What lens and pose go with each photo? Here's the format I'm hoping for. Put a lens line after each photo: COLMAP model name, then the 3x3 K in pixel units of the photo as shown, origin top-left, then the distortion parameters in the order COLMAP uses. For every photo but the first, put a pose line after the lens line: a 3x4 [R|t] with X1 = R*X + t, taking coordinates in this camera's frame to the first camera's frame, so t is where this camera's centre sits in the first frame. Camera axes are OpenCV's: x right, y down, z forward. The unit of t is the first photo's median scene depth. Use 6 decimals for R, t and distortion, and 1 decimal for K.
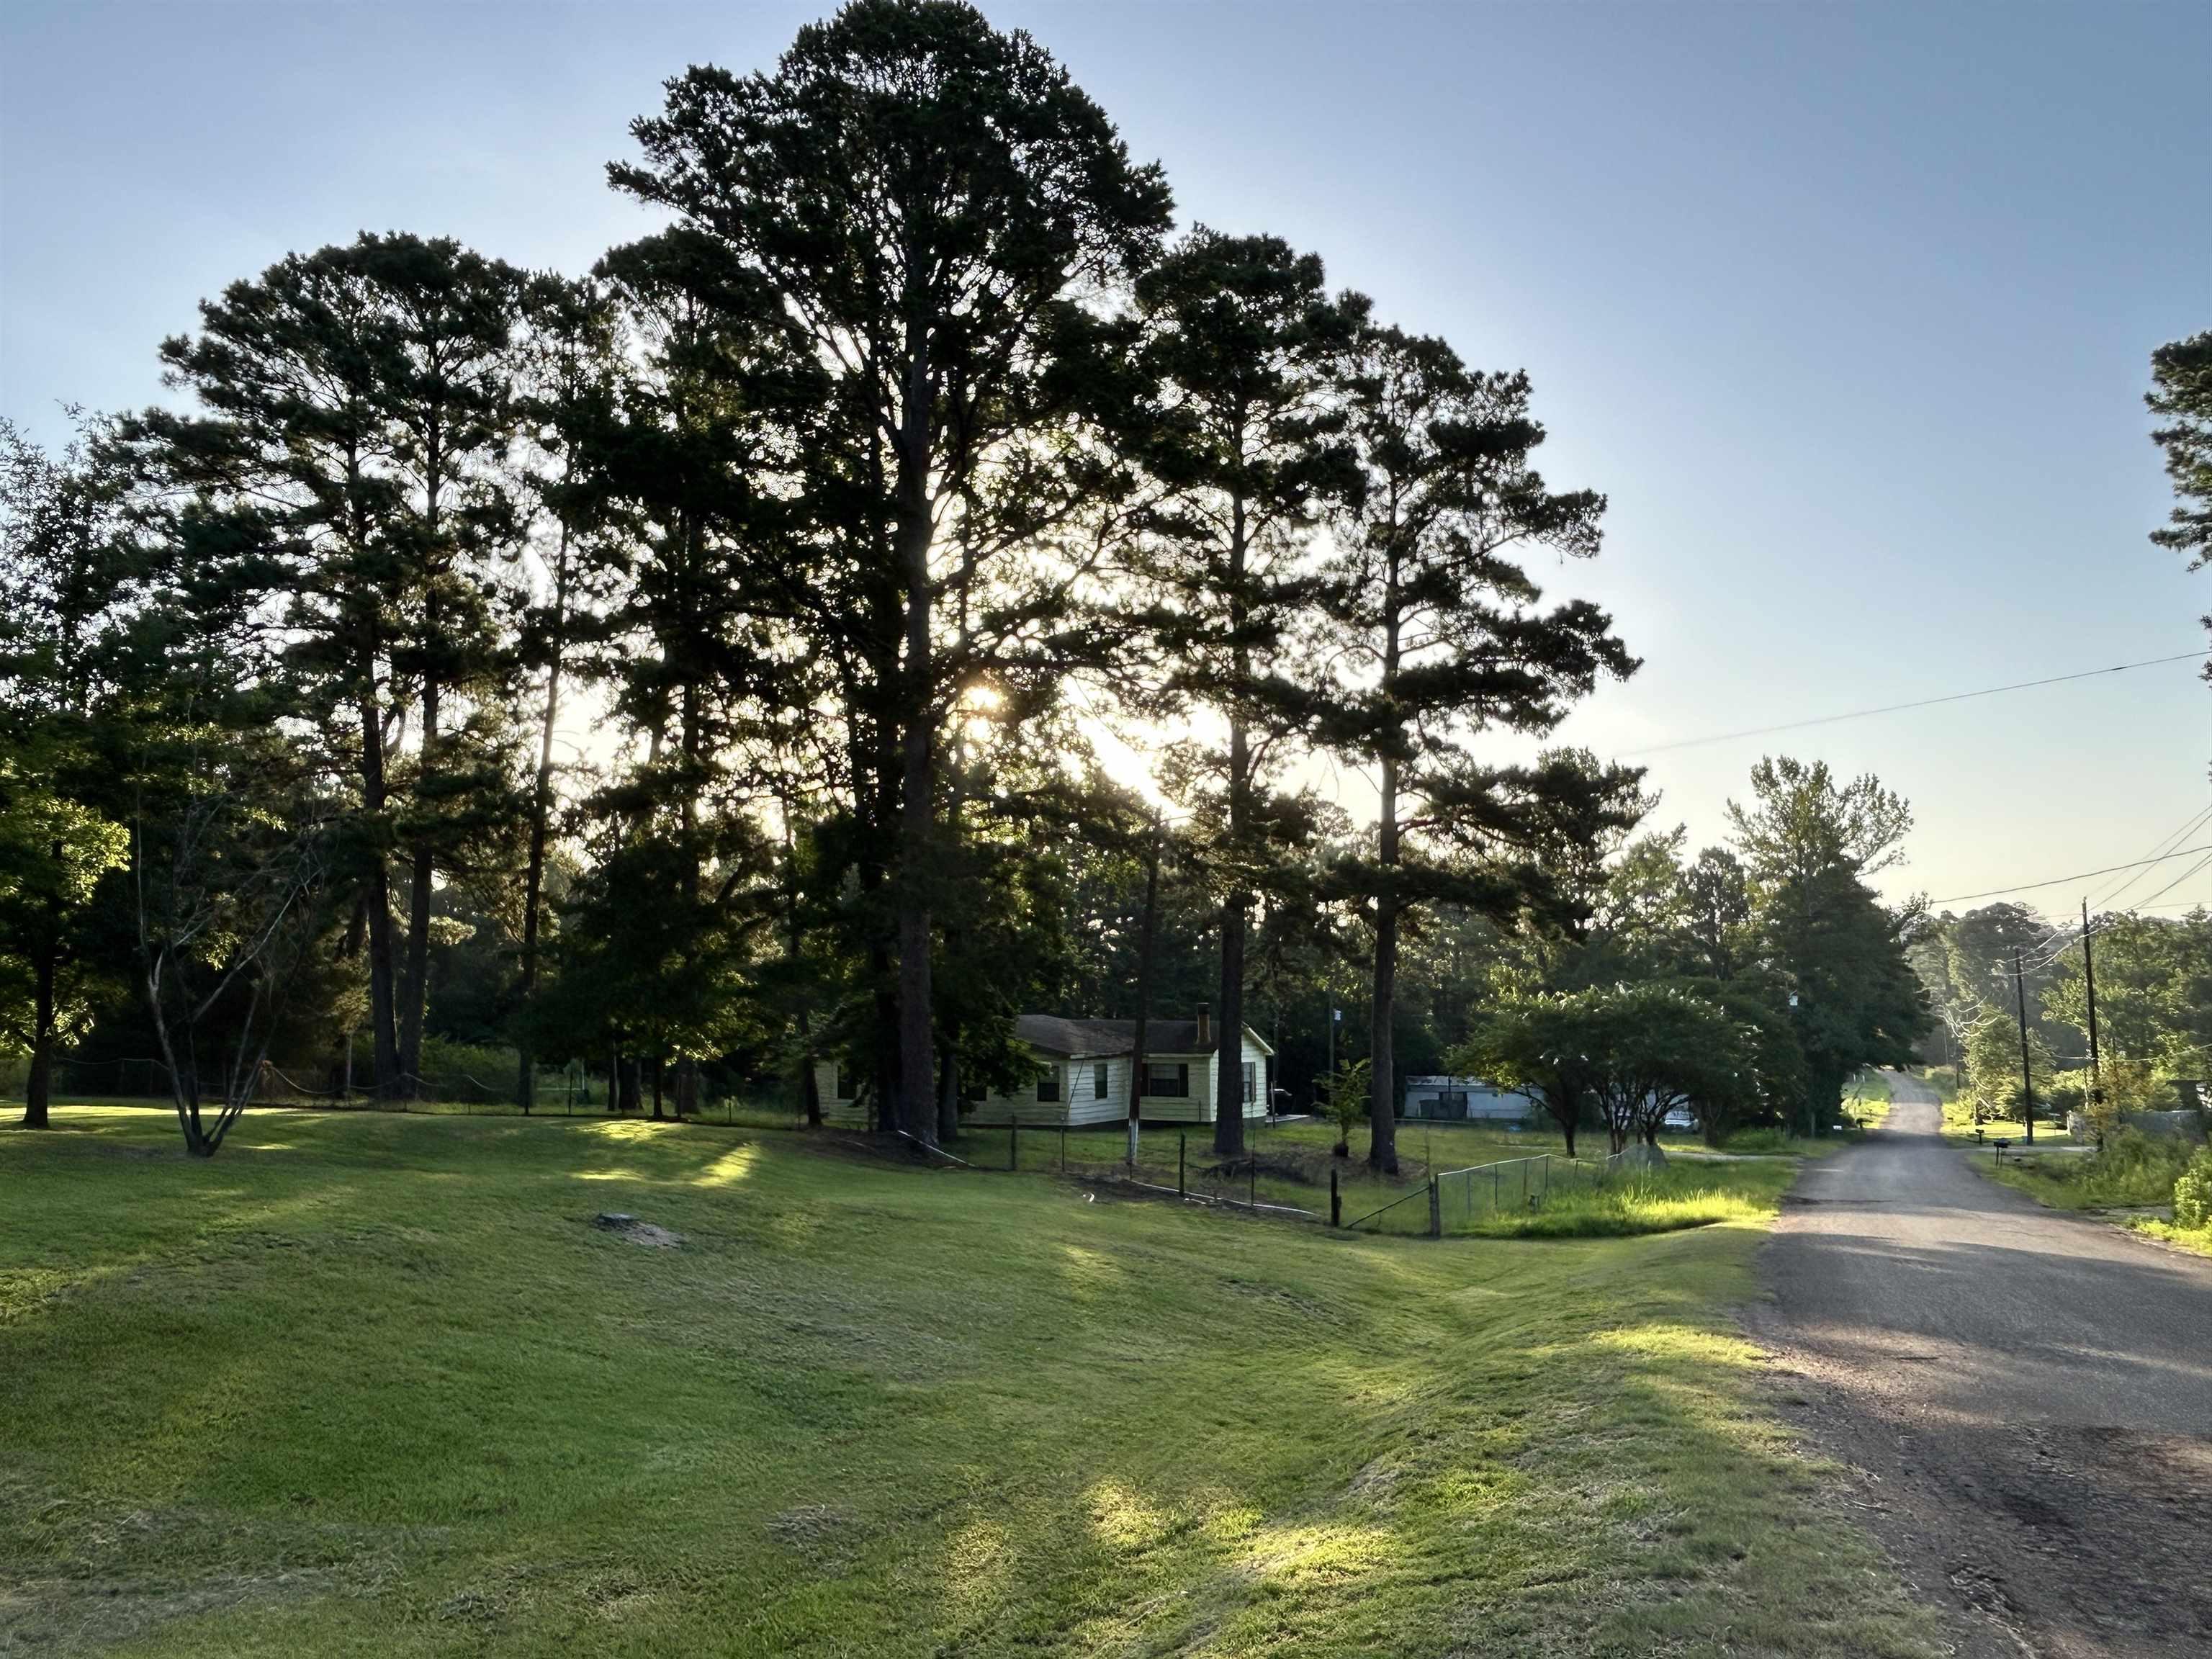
lens RADIAL K [[1583.8, 0, 1097.9], [0, 1583.8, 829.2], [0, 0, 1]] dist [0.005802, -0.017702]
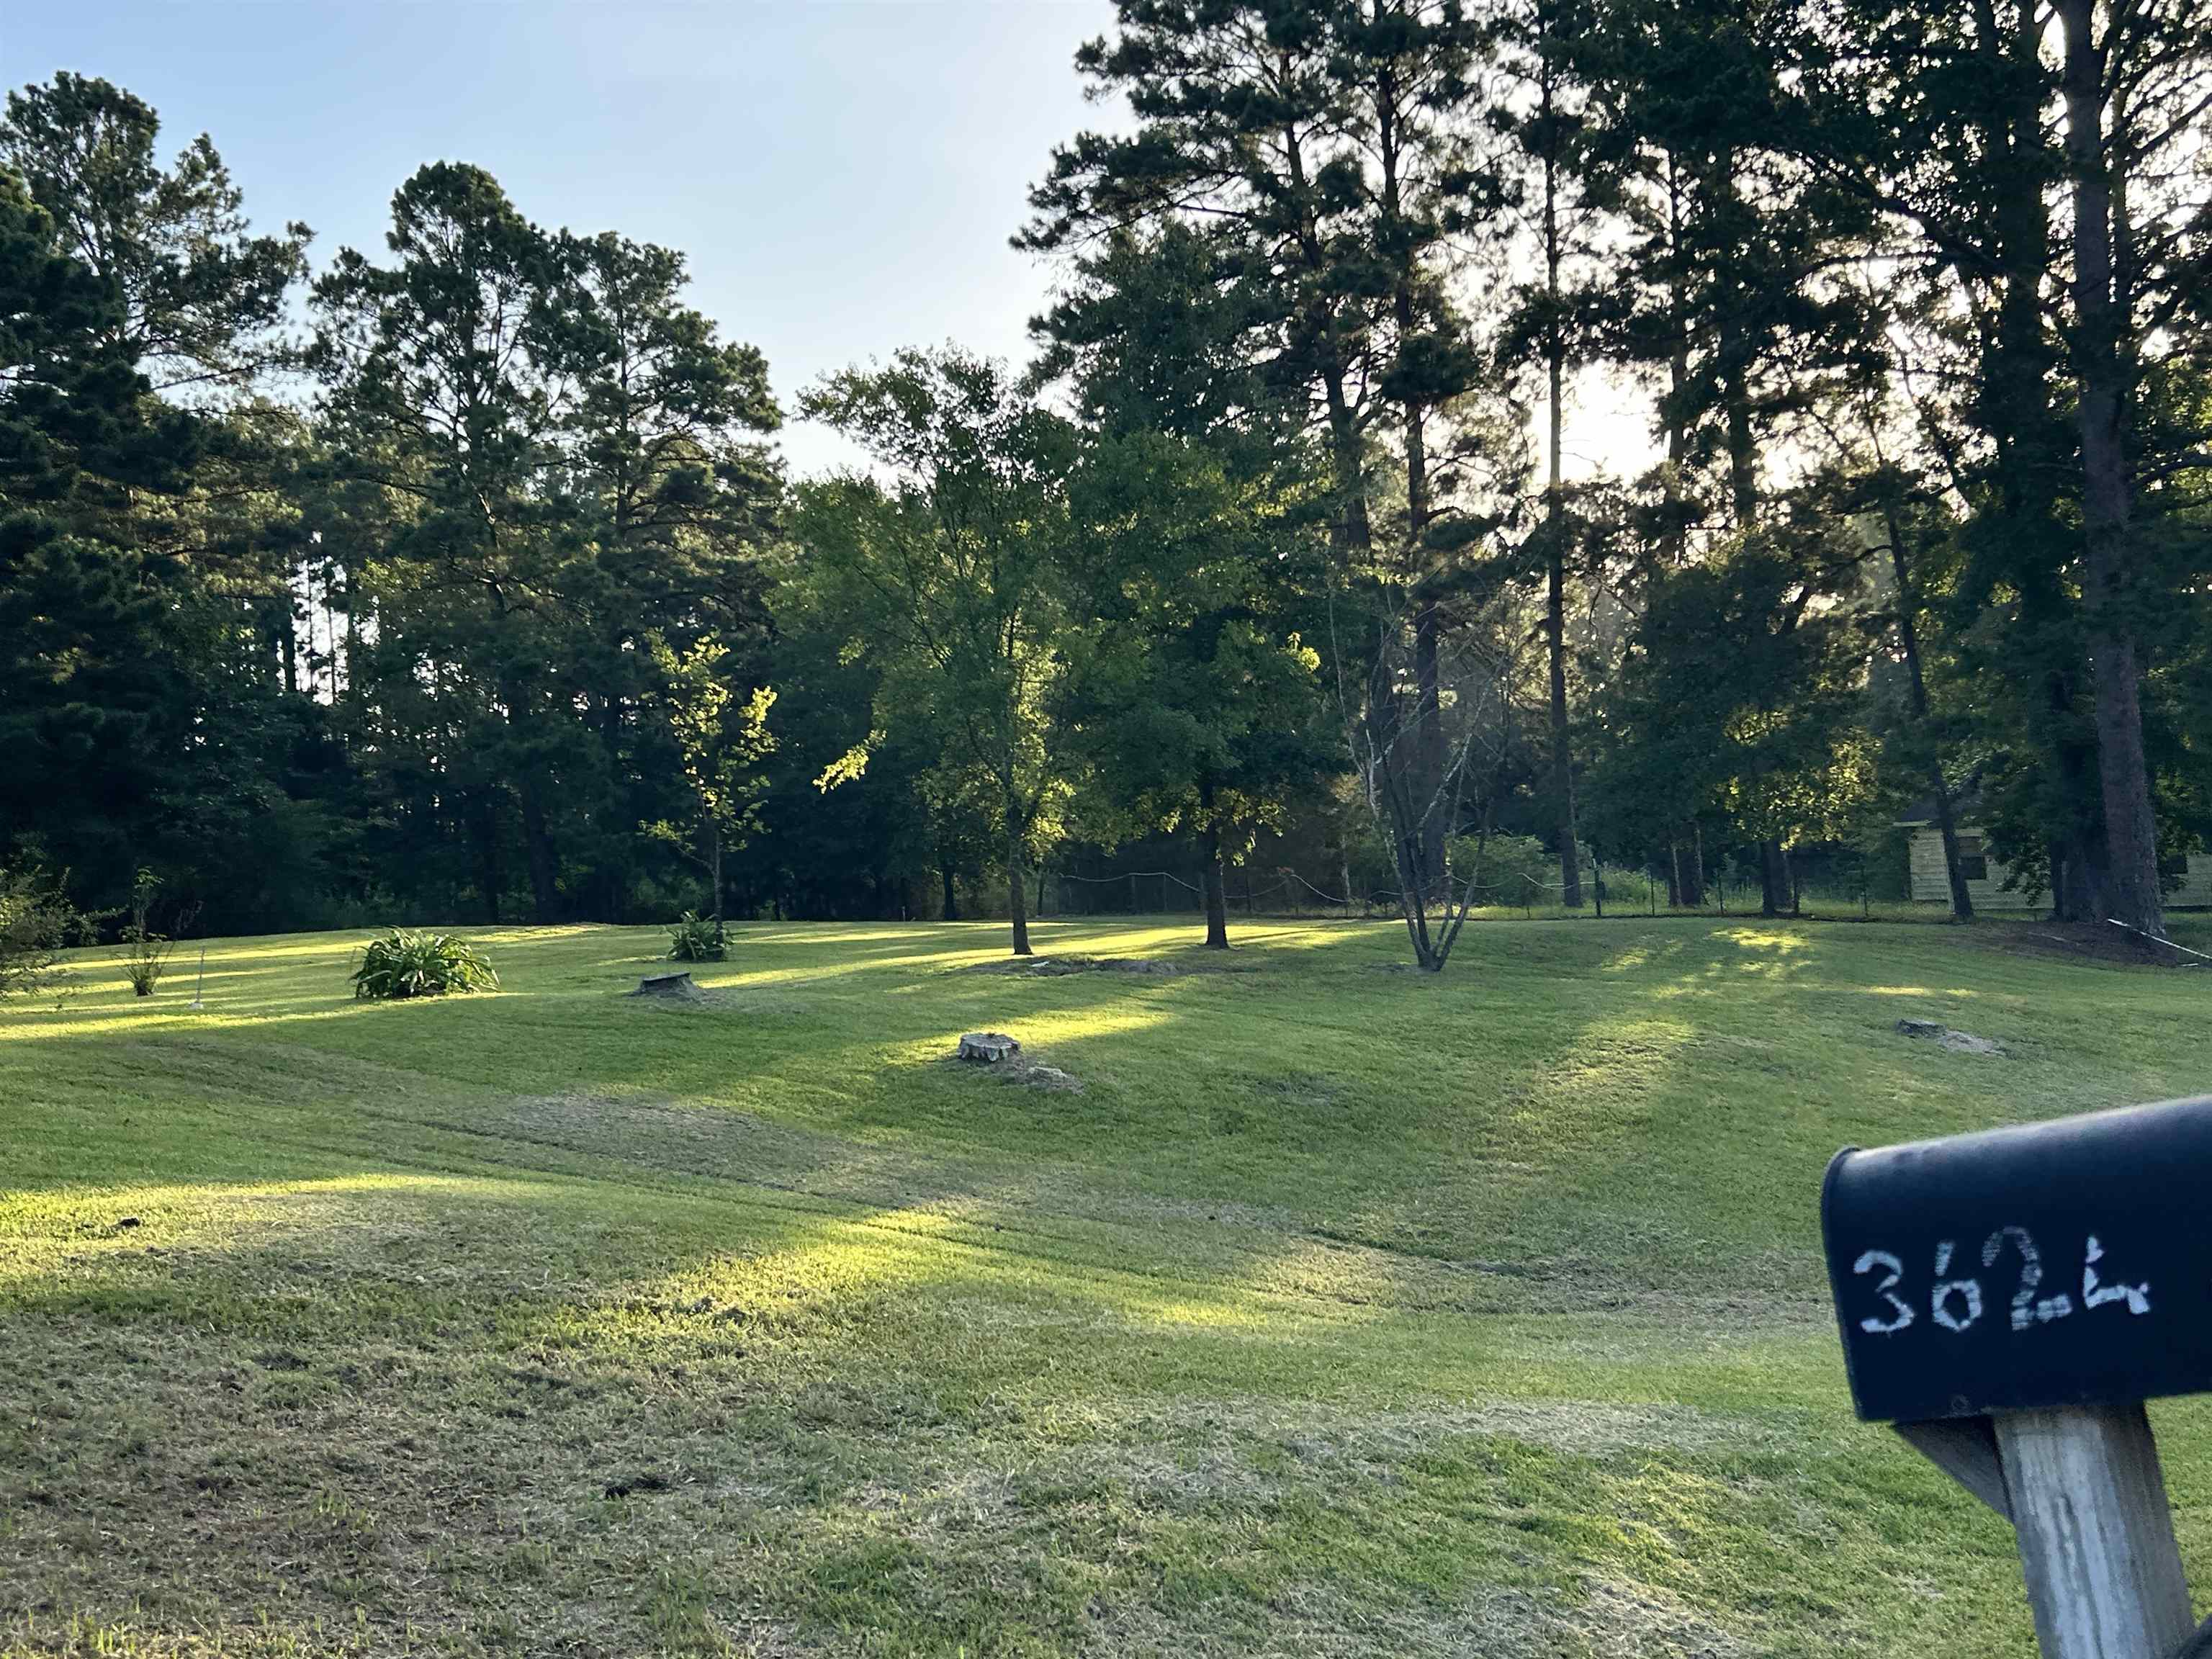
lens RADIAL K [[2265.1, 0, 1091.8], [0, 2265.1, 789.0], [0, 0, 1]] dist [0.047558, 0.000000]
pose [[0.884275, -0.065677, -0.462324, -0.041628], [0.122099, 0.988136, 0.093162, -0.026215], [0.450720, -0.138830, 0.881803, -0.133672]]
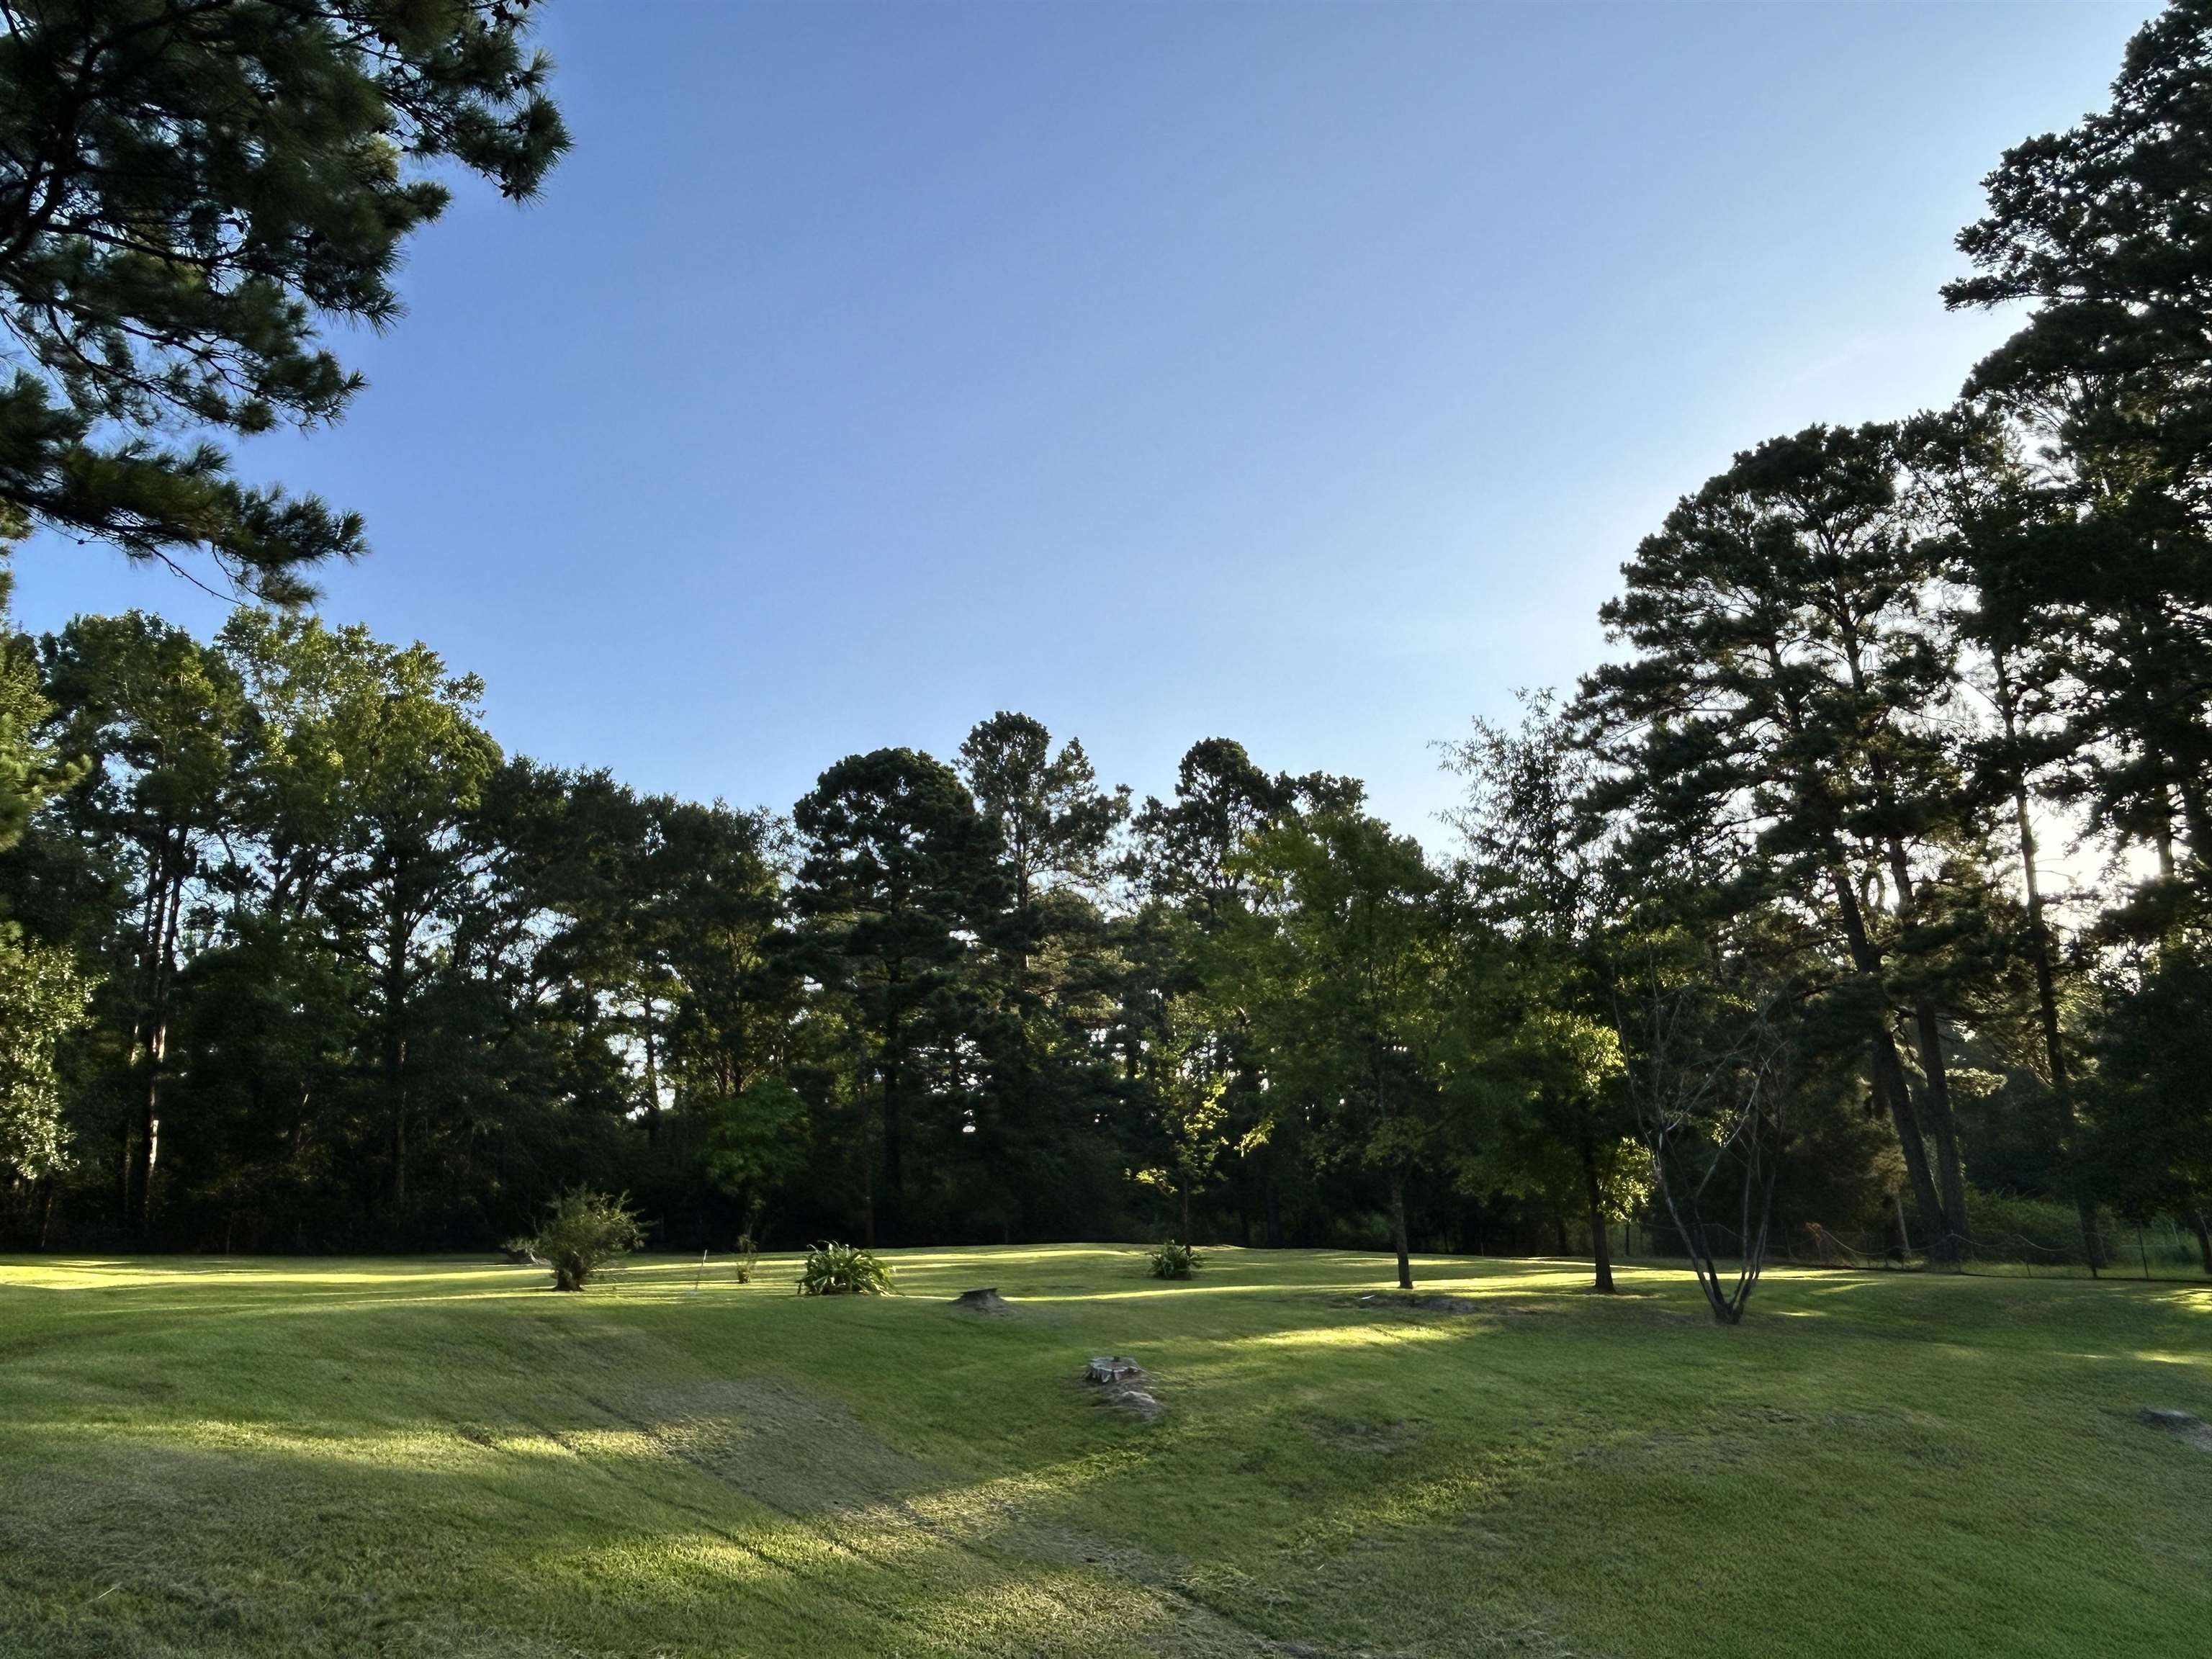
lens RADIAL K [[1496.6, 0, 1099.9], [0, 1496.6, 836.9], [0, 0, 1]] dist [-0.004536, -0.004264]
pose [[0.595556, -0.217287, -0.773369, 0.017335], [0.136516, 0.976096, -0.169118, -0.001995], [0.791629, -0.004858, 0.610982, 0.014433]]
